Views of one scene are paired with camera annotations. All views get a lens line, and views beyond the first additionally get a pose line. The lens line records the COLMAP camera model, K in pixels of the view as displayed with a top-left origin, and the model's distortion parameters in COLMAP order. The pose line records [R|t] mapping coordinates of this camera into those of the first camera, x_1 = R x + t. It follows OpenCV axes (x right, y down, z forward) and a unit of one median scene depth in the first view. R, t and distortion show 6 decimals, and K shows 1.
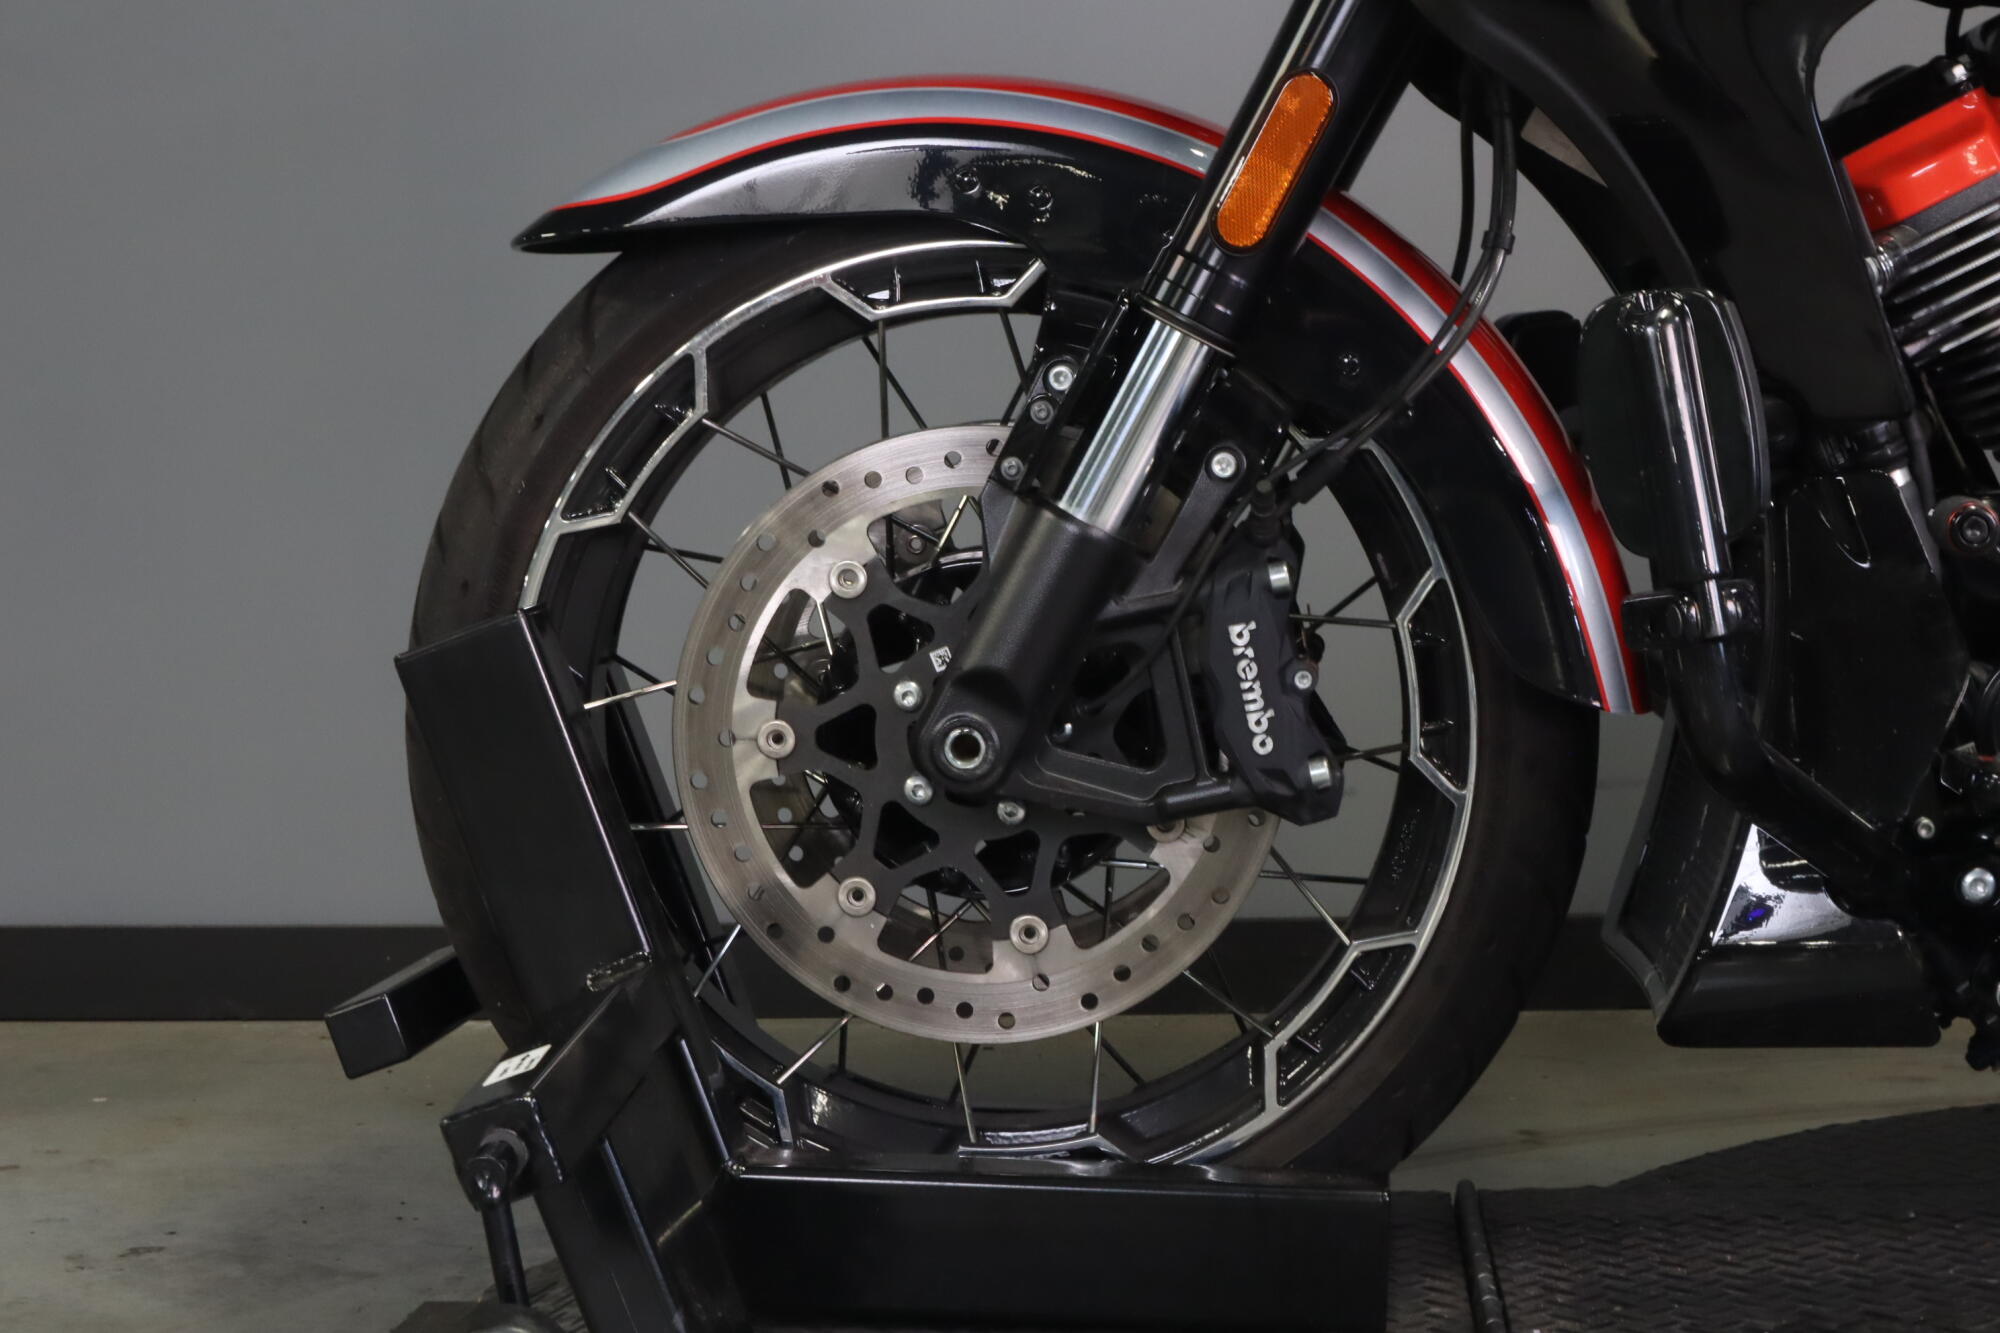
lens RADIAL K [[3745.7, 0, 989.9], [0, 3745.7, 669.9], [0, 0, 1]] dist [-0.065385, 0.000000]
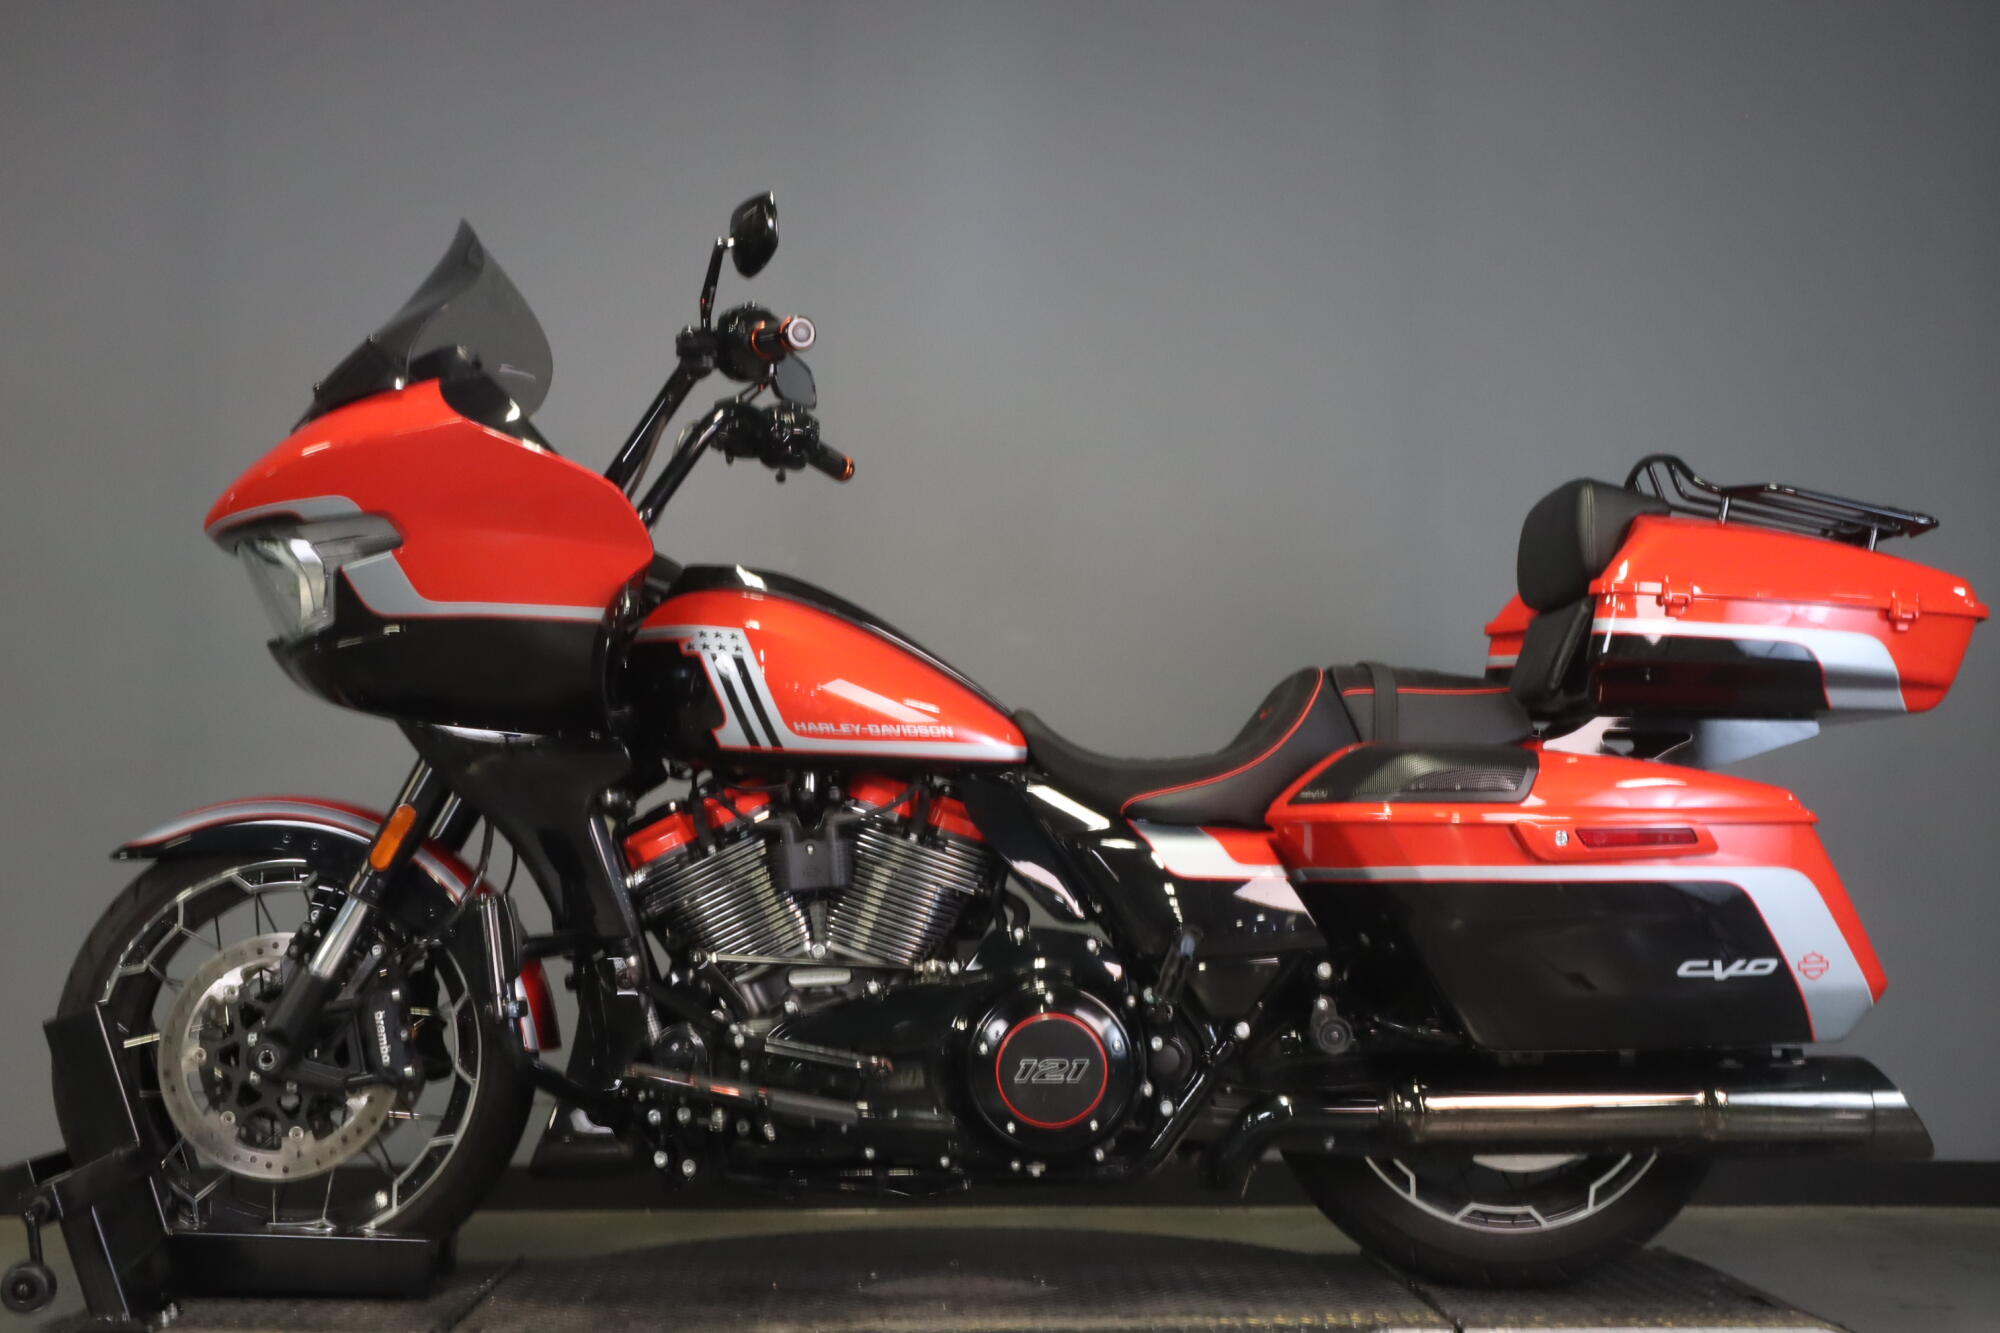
lens RADIAL K [[2412.4, 0, 1006.0], [0, 2412.4, 663.7], [0, 0, 1]] dist [0.011312, 0.000000]
pose [[0.992673, 0.032488, 0.116383, 0.286385], [-0.012890, 0.986153, -0.165335, 0.019936], [-0.120143, 0.162624, 0.979346, -0.711479]]
